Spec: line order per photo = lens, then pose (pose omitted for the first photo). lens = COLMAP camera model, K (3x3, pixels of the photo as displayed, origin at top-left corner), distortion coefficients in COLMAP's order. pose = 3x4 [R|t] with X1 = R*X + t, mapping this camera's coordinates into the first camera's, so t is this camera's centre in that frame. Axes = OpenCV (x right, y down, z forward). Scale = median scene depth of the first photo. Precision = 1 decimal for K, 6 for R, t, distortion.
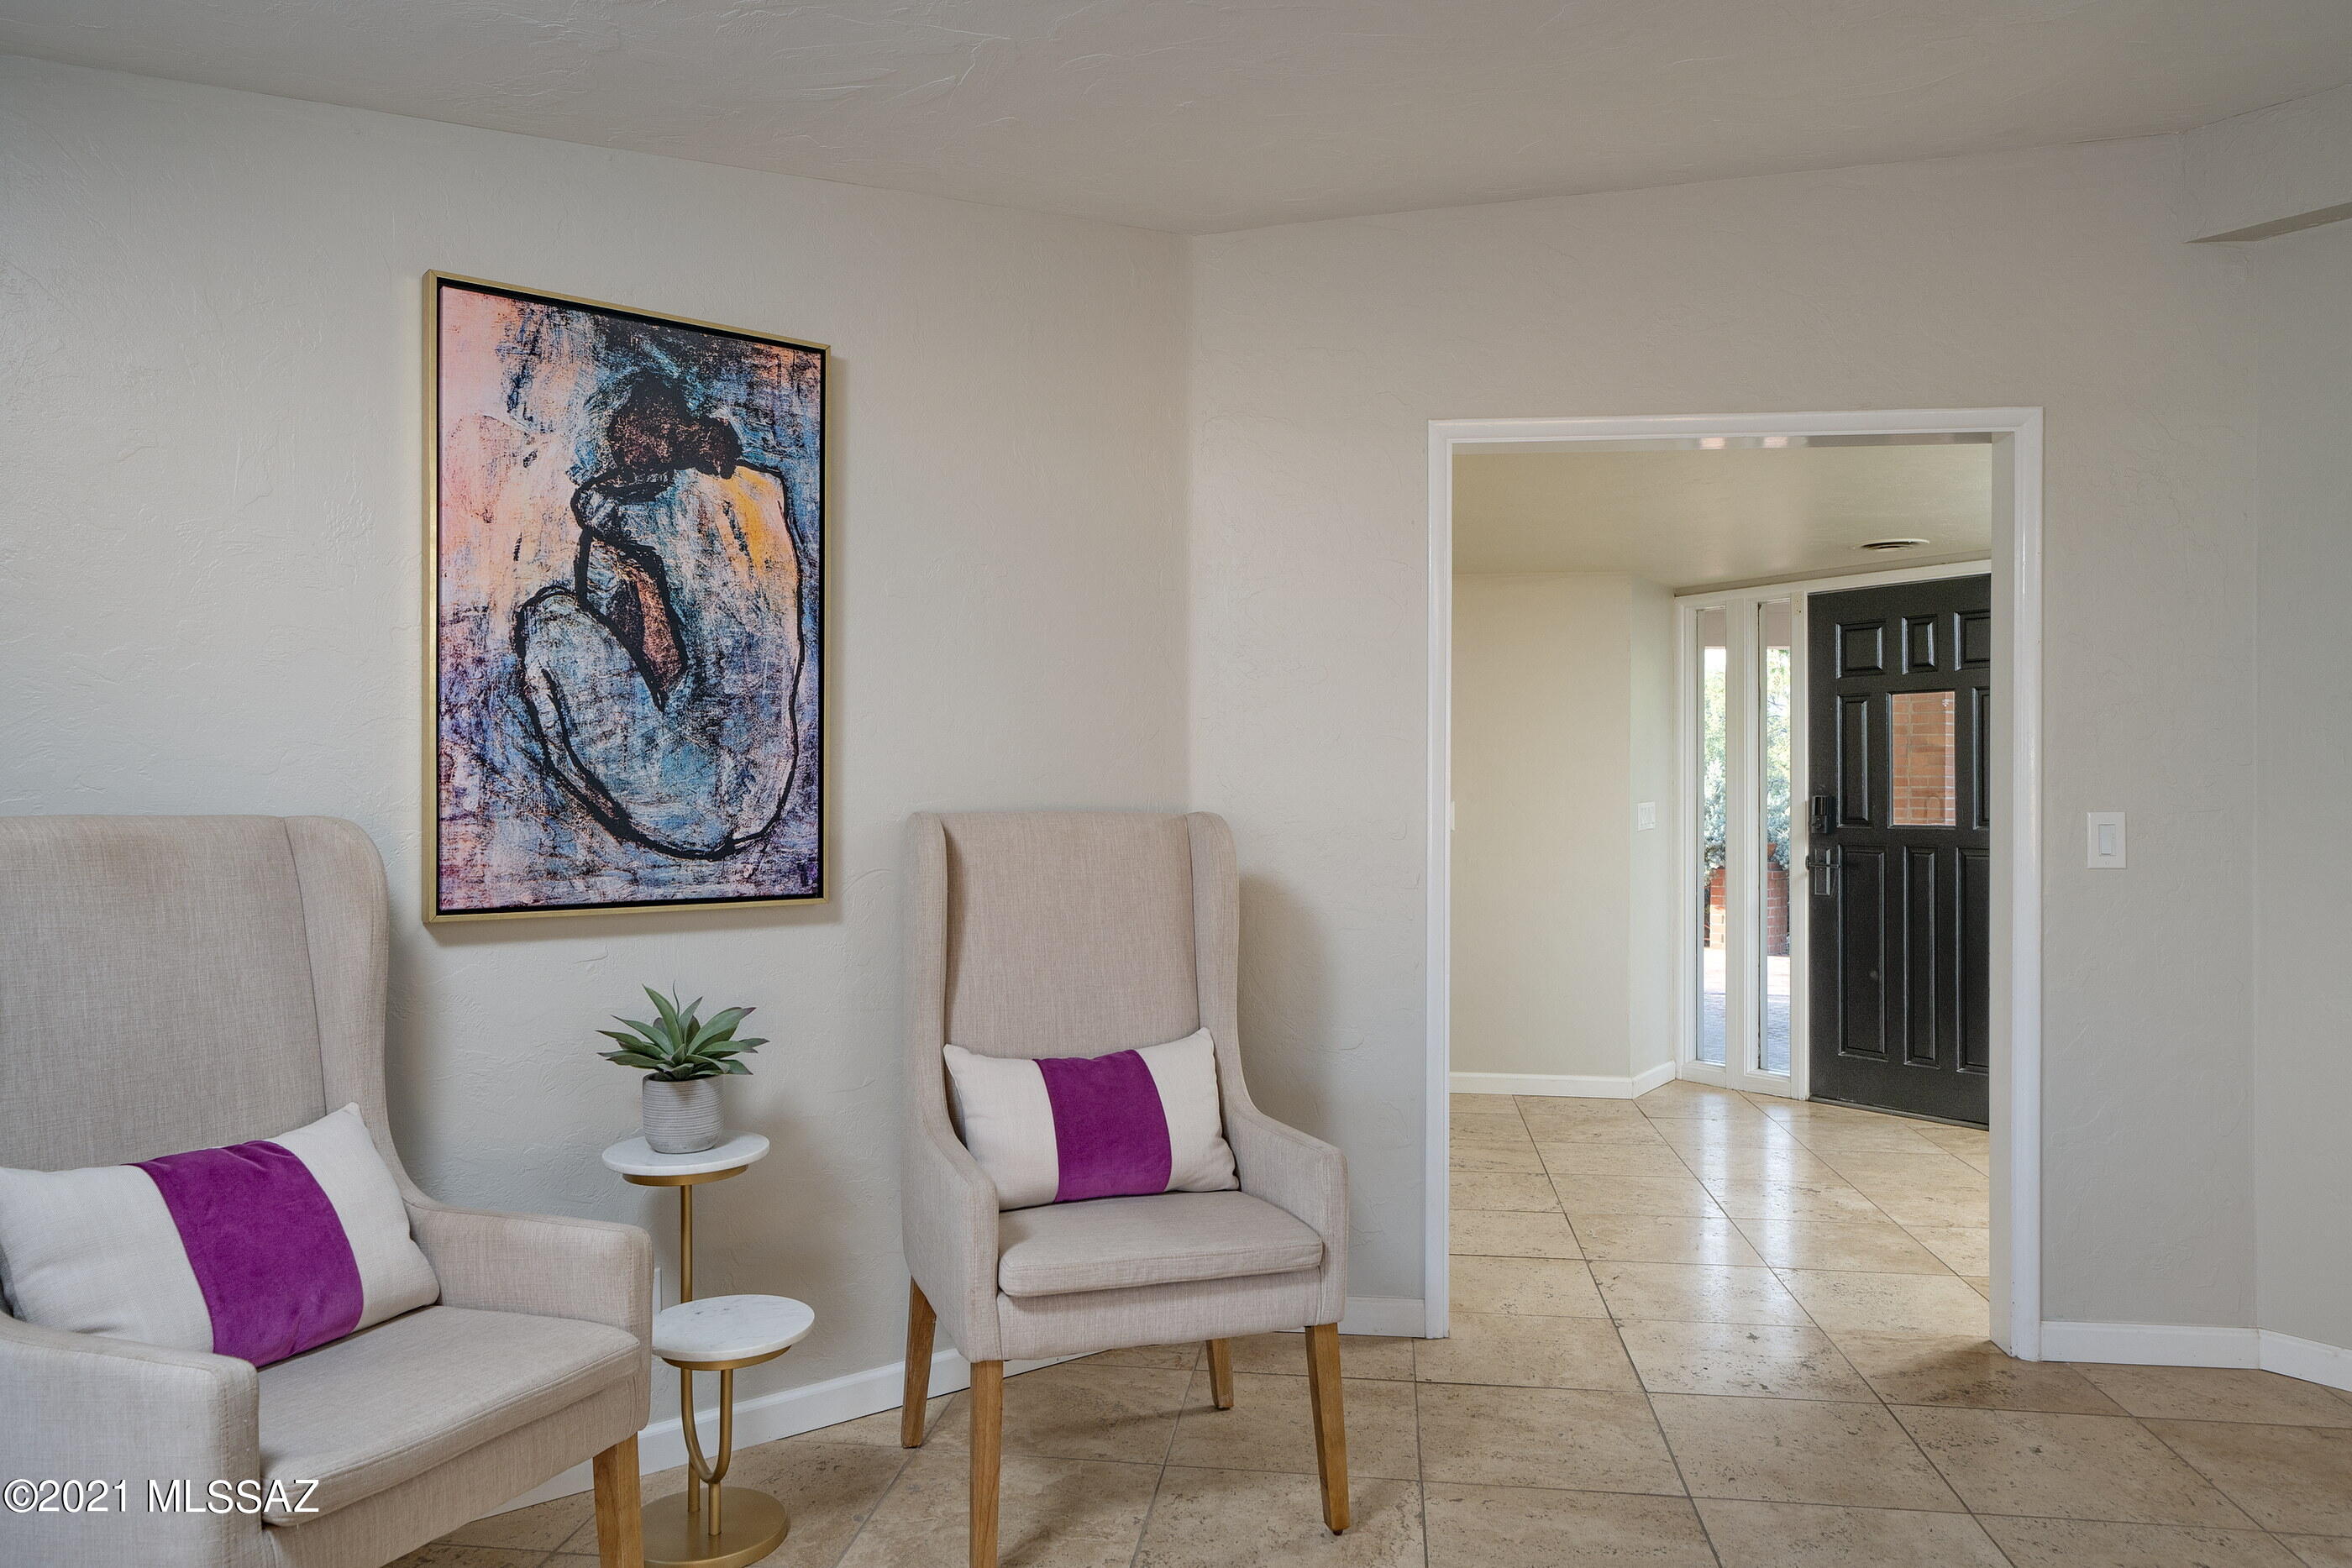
lens RADIAL K [[1618.0, 0, 1172.1], [0, 1618.0, 781.5], [0, 0, 1]] dist [0.013610, 0.001680]
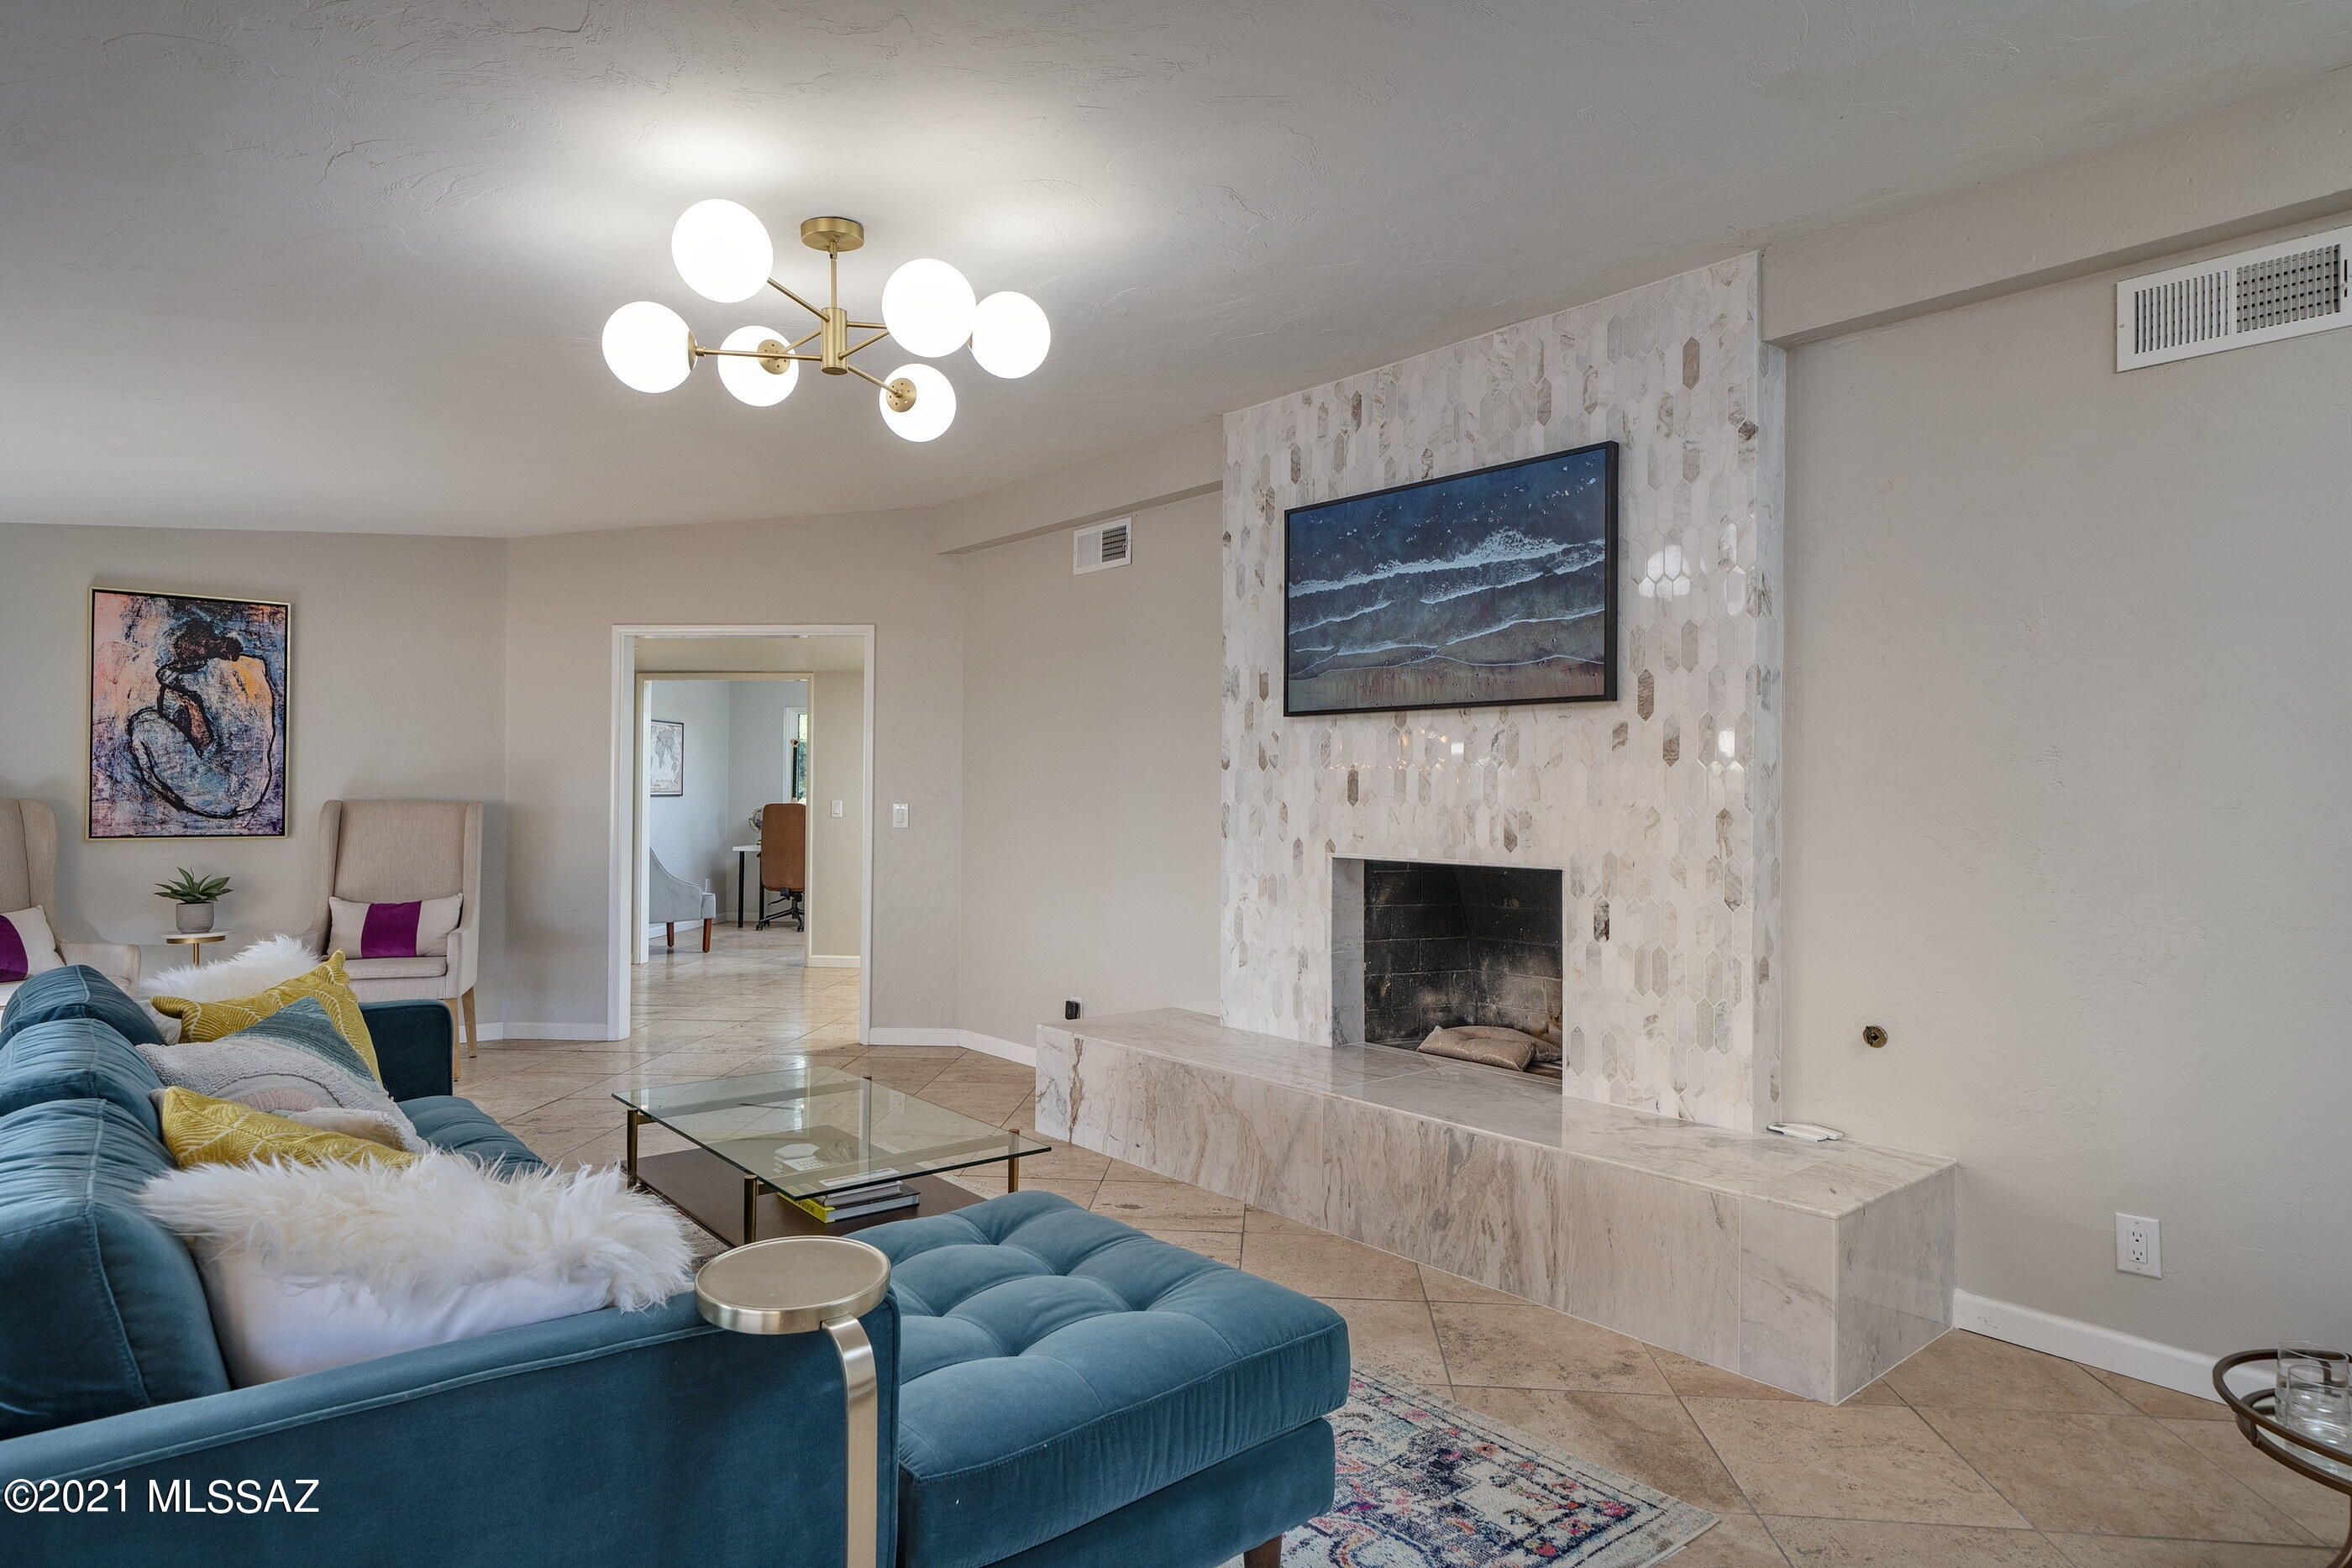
lens RADIAL K [[1361.9, 0, 1181.3], [0, 1361.9, 783.9], [0, 0, 1]] dist [0.004080, 0.000520]
pose [[0.999444, 0.005593, 0.032859, 1.106503], [-0.005433, 0.999973, -0.004952, -0.001769], [-0.032886, 0.004771, 0.999448, -1.118053]]
